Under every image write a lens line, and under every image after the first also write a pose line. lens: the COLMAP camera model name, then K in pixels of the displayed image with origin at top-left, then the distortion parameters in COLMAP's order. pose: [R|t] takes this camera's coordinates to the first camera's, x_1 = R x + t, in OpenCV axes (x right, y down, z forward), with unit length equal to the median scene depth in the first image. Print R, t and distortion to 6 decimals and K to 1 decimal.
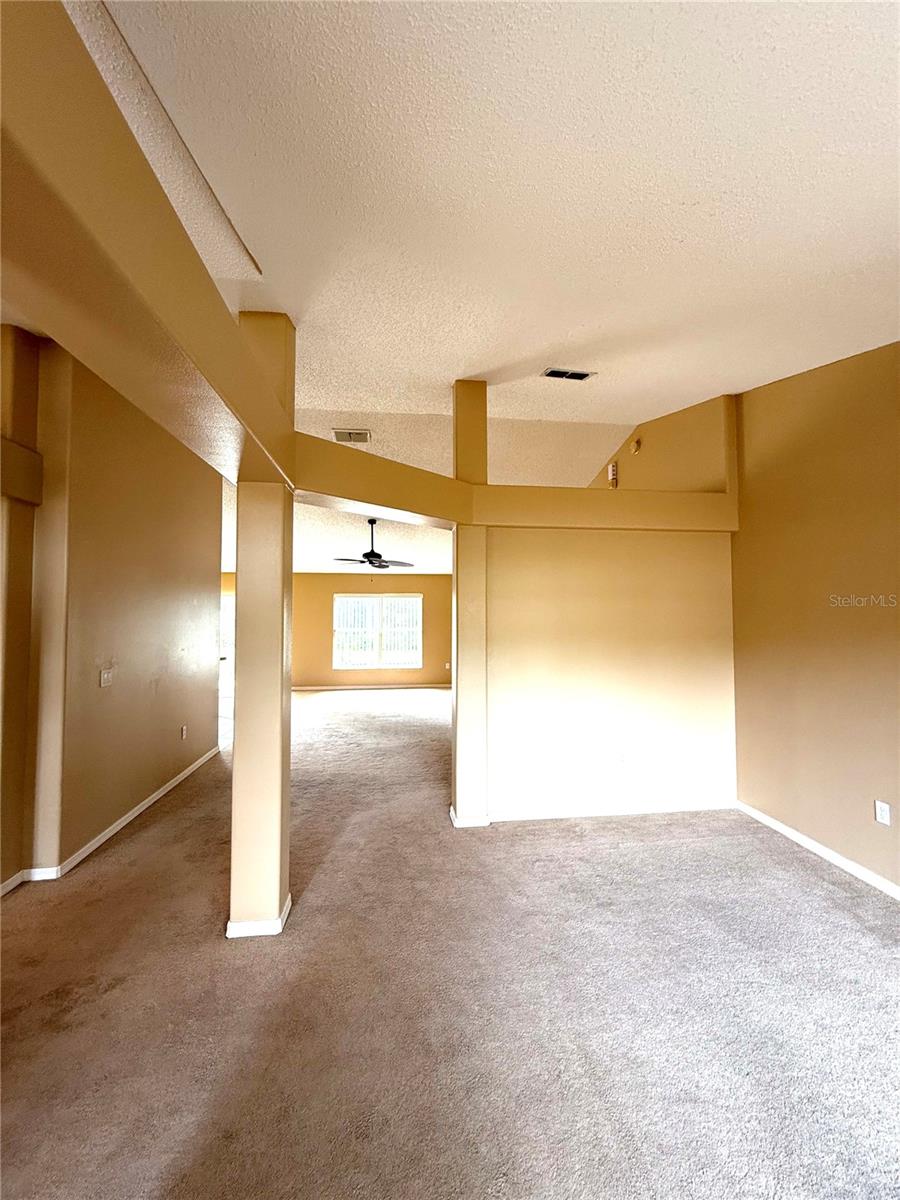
lens RADIAL K [[481.5, 0, 451.7], [0, 481.5, 597.8], [0, 0, 1]] dist [0.001330, 0.000333]
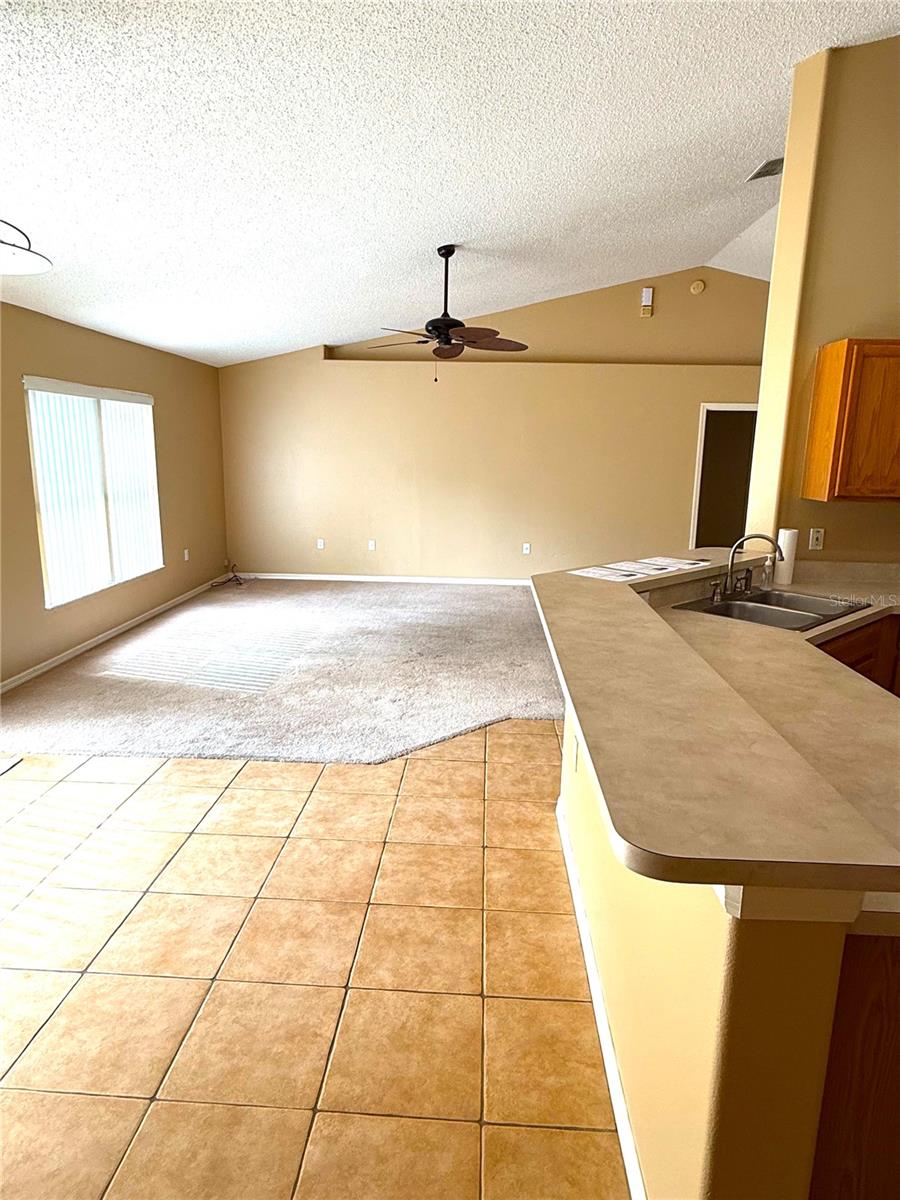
lens RADIAL K [[715.0, 0, 452.5], [0, 715.0, 593.8], [0, 0, 1]] dist [0.001084, -0.001044]
pose [[0.166516, -0.190510, 0.967460, -0.909014], [-0.050220, 0.978246, 0.201278, 0.030261], [-0.984759, -0.082101, 0.153326, 0.861570]]
